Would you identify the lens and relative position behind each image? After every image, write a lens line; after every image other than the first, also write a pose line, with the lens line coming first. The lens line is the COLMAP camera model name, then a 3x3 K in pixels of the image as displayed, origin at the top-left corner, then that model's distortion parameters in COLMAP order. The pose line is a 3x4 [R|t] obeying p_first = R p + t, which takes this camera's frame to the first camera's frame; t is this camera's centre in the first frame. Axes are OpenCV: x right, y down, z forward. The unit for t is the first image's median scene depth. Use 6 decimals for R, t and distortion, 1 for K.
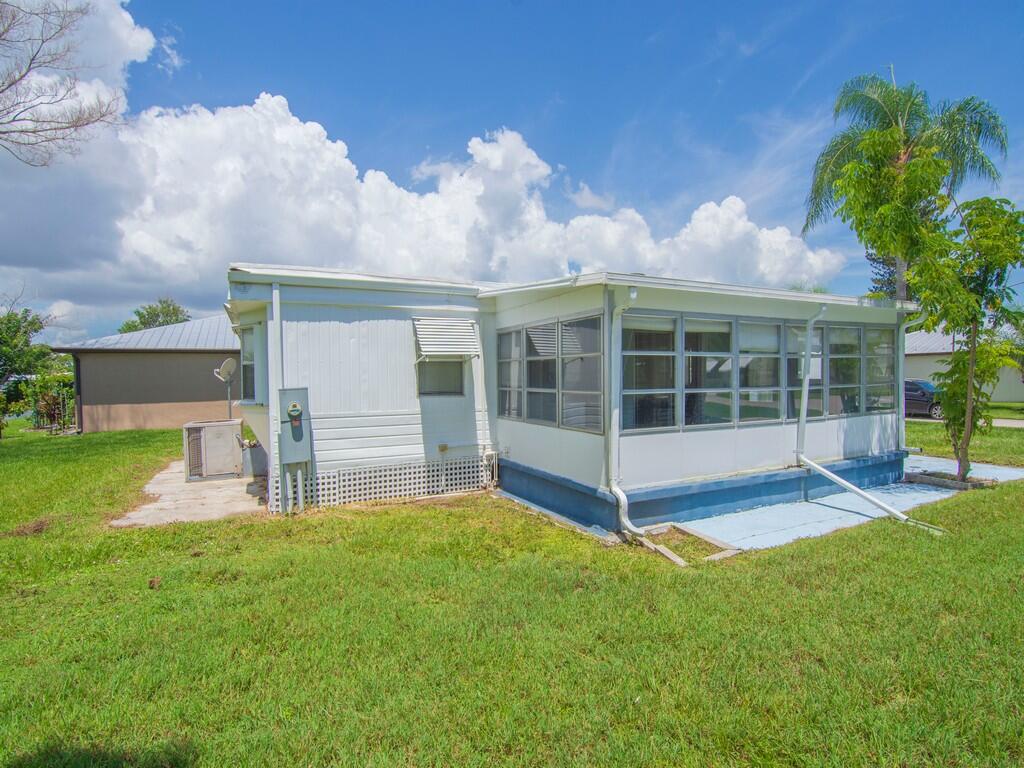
lens RADIAL K [[507.8, 0, 512.0], [0, 507.8, 384.0], [0, 0, 1]] dist [0.001077, -0.014970]
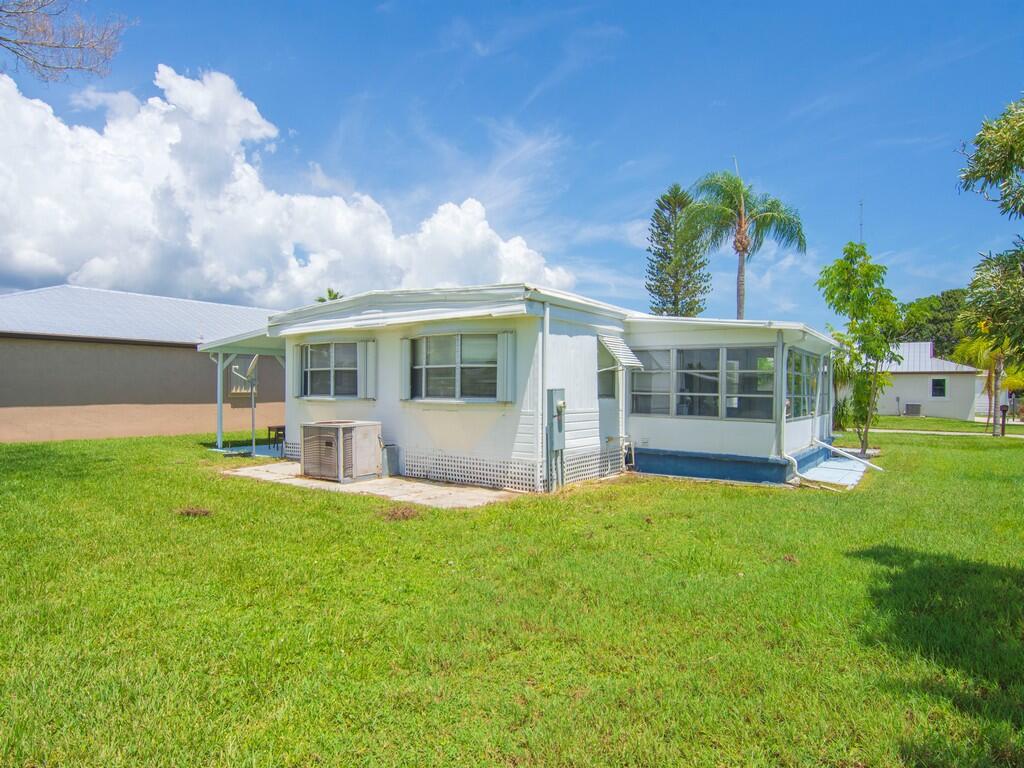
lens RADIAL K [[584.0, 0, 512.0], [0, 584.0, 384.0], [0, 0, 1]] dist [-0.000422, -0.038574]
pose [[0.885282, 0.026564, 0.464295, -1.032802], [-0.017795, 0.999571, -0.023260, 0.027236], [-0.464714, 0.012329, 0.885375, -0.169927]]
